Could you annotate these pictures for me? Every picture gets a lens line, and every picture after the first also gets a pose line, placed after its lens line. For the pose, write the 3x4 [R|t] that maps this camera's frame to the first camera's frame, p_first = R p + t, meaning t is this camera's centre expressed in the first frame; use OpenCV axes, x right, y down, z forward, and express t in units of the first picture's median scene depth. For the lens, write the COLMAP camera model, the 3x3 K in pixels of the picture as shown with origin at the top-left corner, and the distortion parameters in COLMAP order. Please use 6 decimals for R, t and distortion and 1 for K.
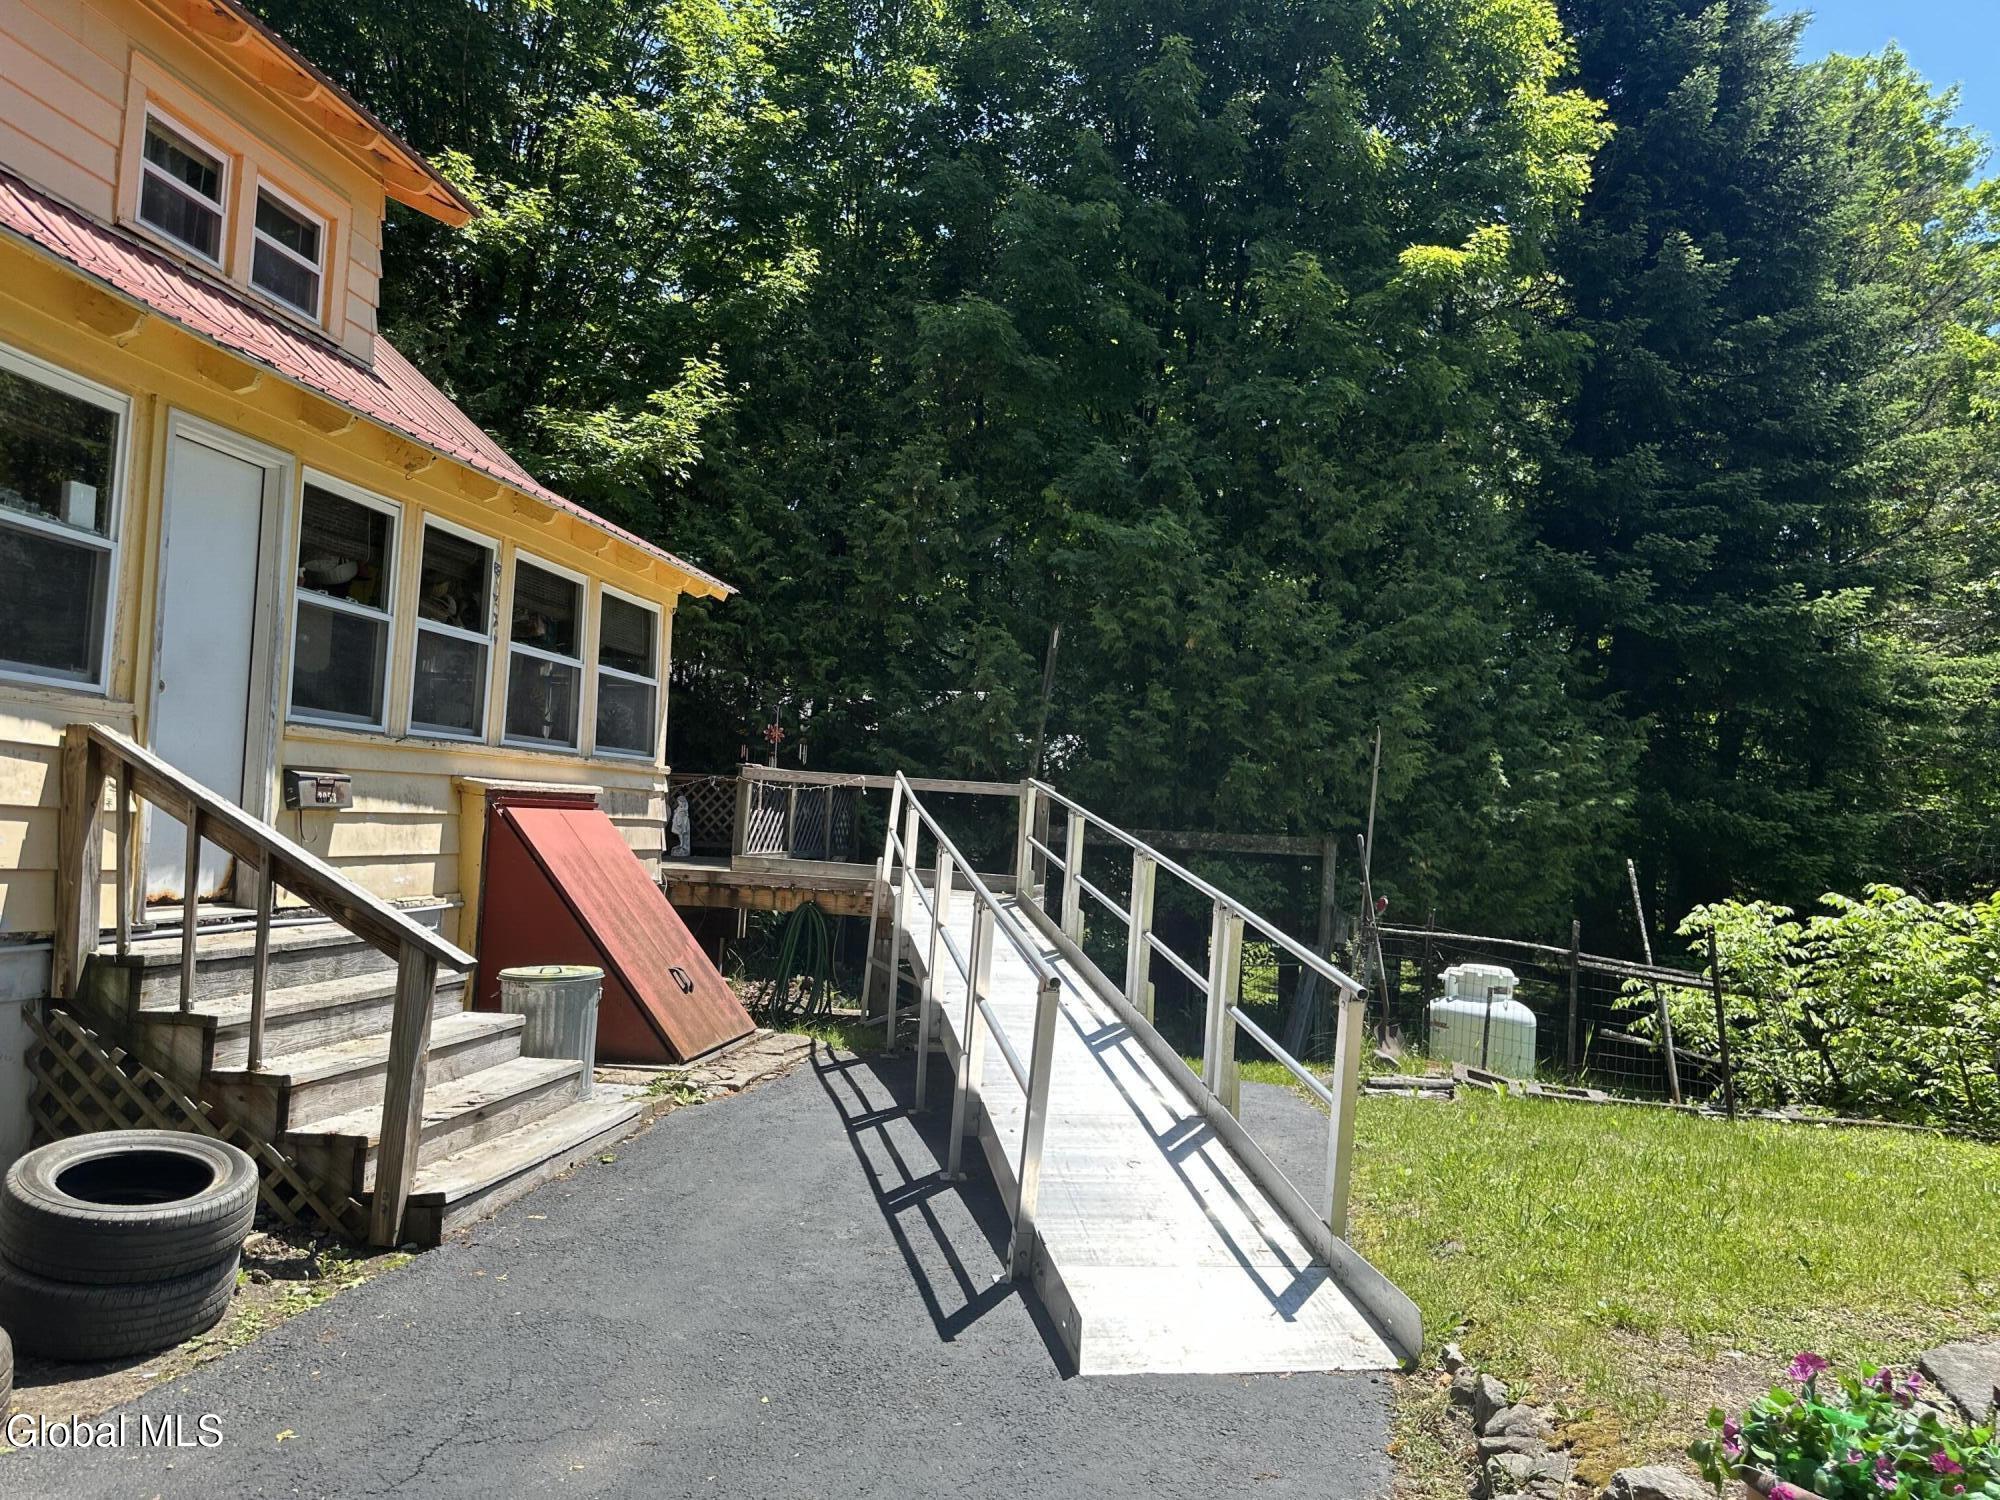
lens RADIAL K [[1342.4, 0, 964.9], [0, 1342.4, 744.3], [0, 0, 1]] dist [-0.012130, -0.008416]
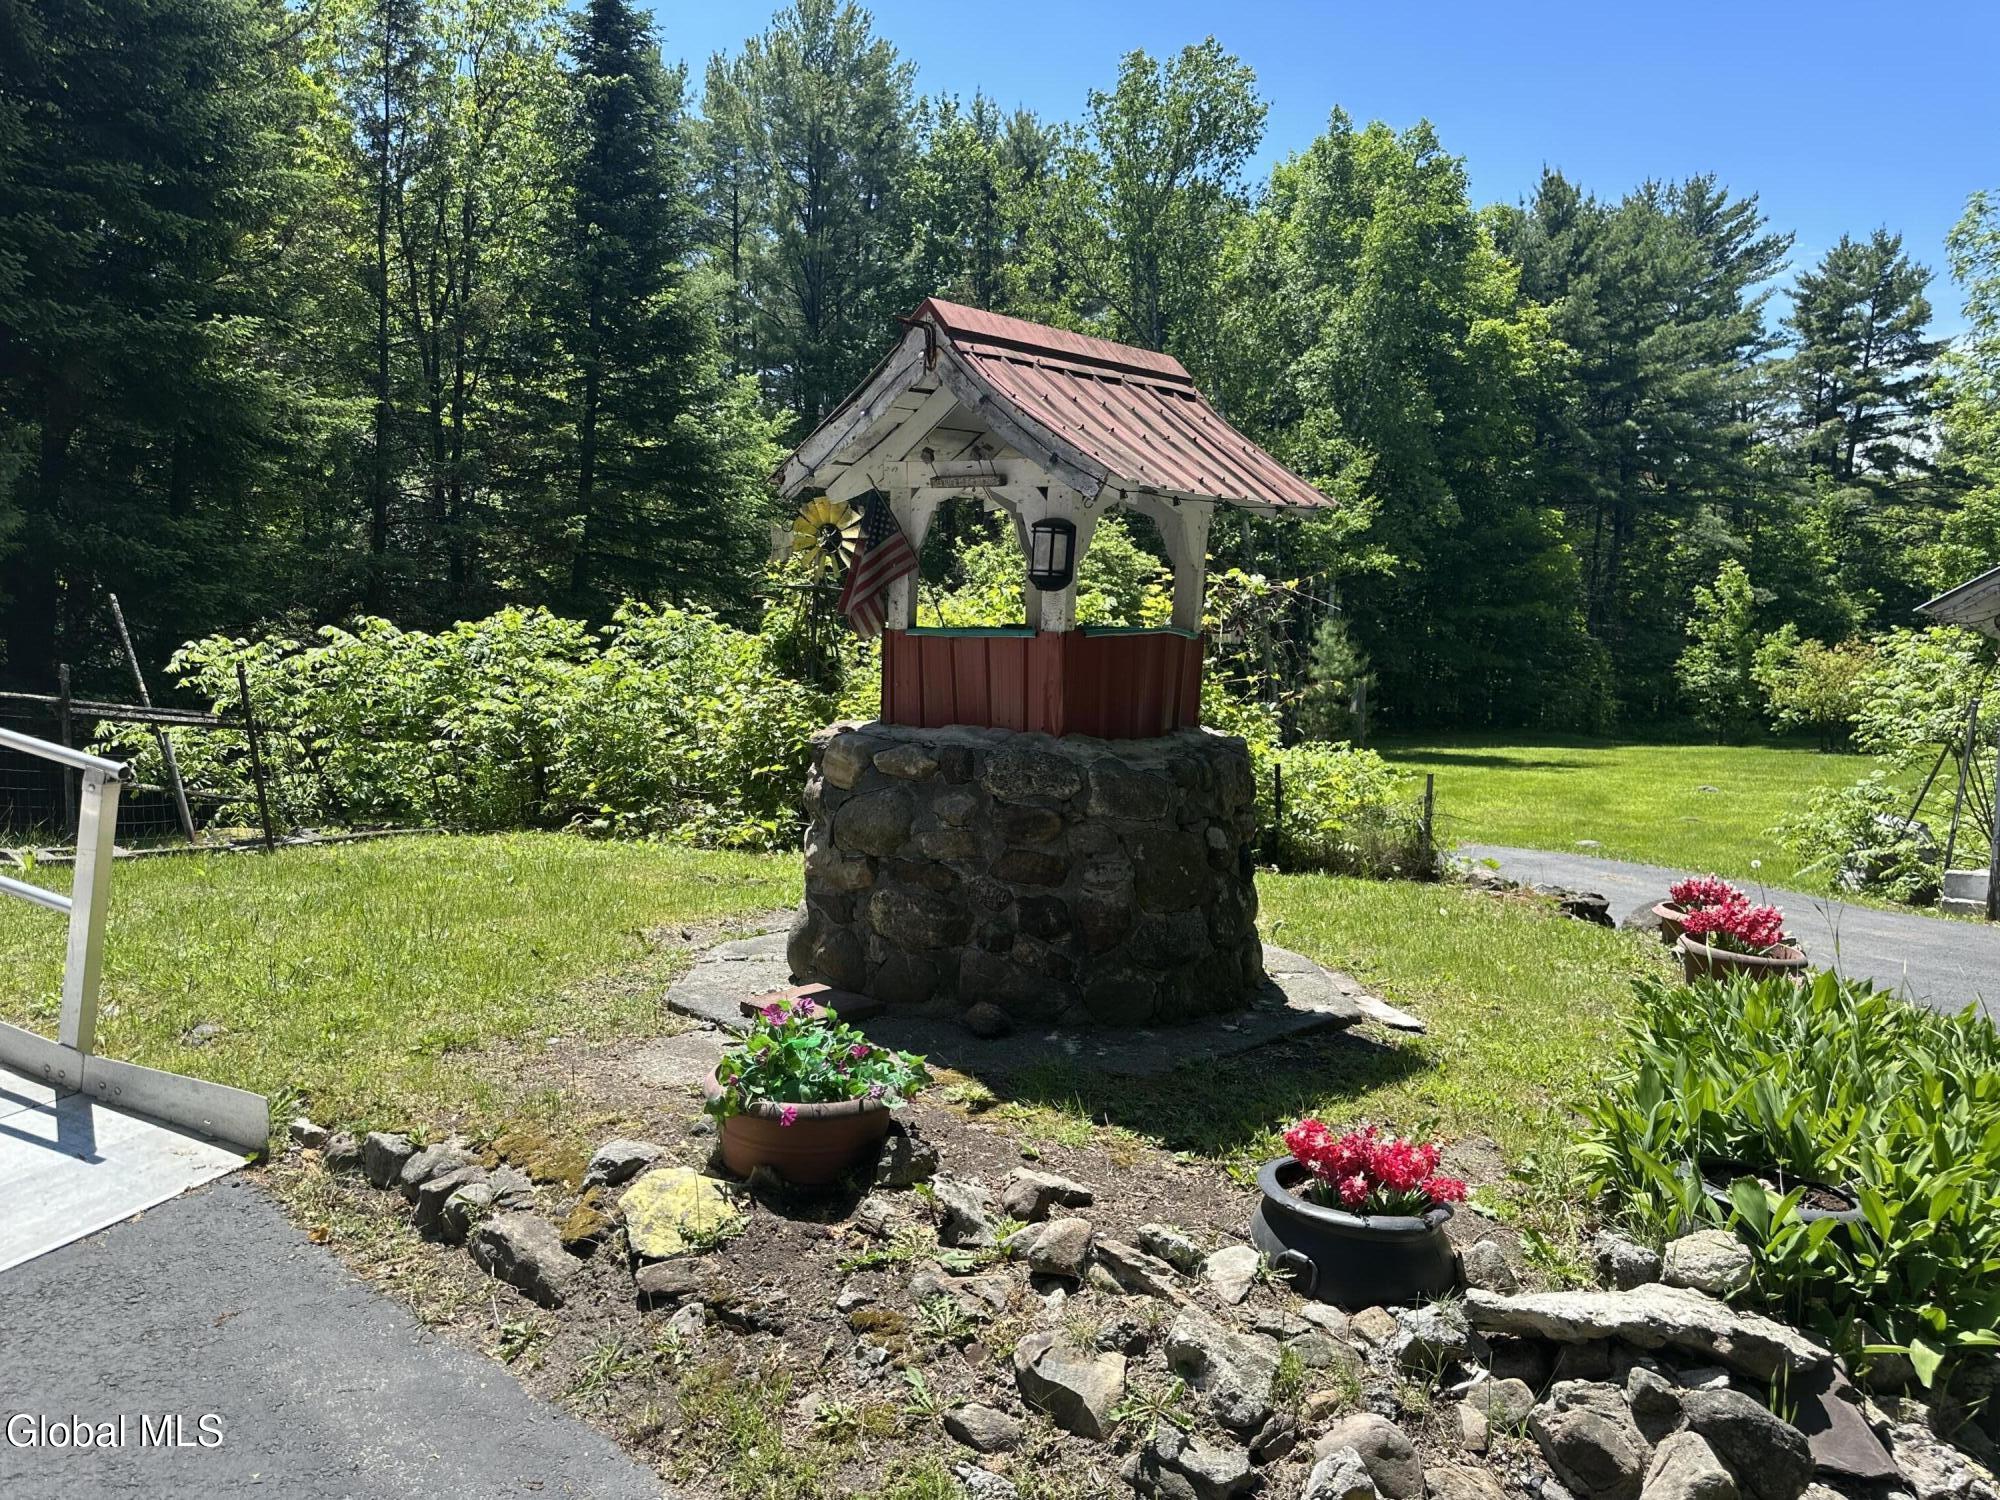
lens RADIAL K [[1342.4, 0, 1013.2], [0, 1342.4, 775.5], [0, 0, 1]] dist [-0.012130, -0.008416]
pose [[0.450809, -0.126291, 0.883641, -0.224653], [-0.074779, 0.981117, 0.178372, -0.005841], [-0.889483, -0.146490, 0.432853, 0.160376]]
